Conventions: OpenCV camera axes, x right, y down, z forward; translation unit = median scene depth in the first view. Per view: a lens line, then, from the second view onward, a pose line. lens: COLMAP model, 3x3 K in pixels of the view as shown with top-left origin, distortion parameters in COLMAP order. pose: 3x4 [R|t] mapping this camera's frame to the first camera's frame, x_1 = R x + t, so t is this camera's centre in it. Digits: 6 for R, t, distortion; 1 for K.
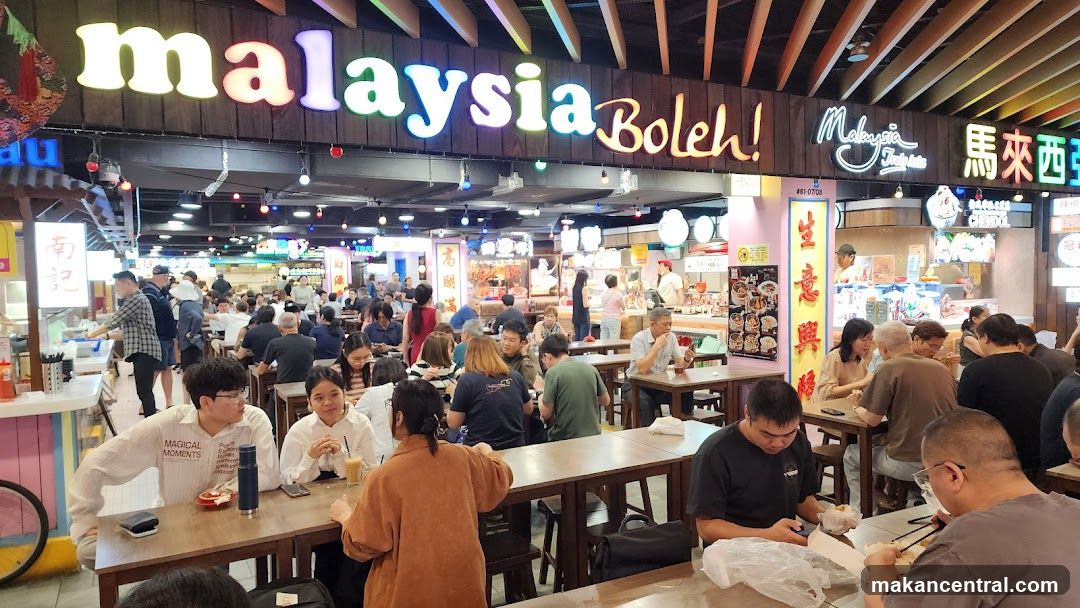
lens RADIAL K [[730.9, 0, 540.0], [0, 730.9, 304.0], [0, 0, 1]] dist [0.071226, -0.097015]
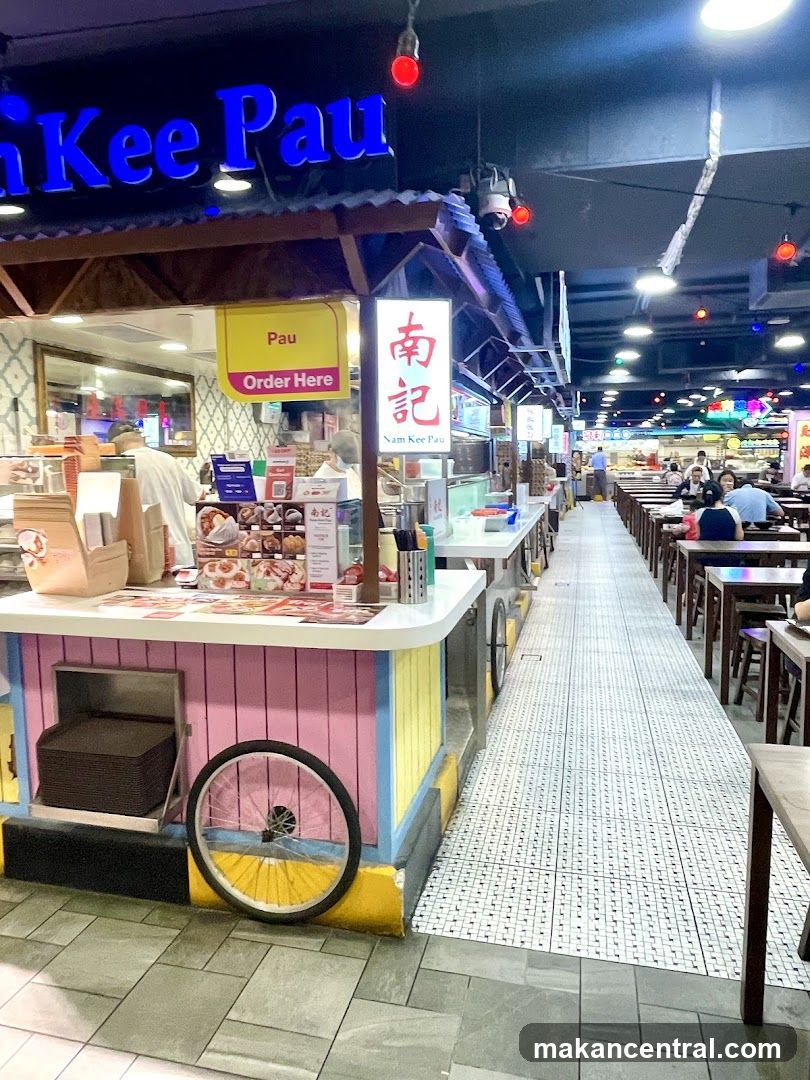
lens RADIAL K [[743.1, 0, 405.0], [0, 743.1, 540.0], [0, 0, 1]] dist [-0.003827, -0.001436]
pose [[0.739760, 0.082933, -0.667740, -0.226841], [-0.030772, 0.995507, 0.089550, 0.017100], [0.672167, -0.045698, 0.738988, 0.490936]]
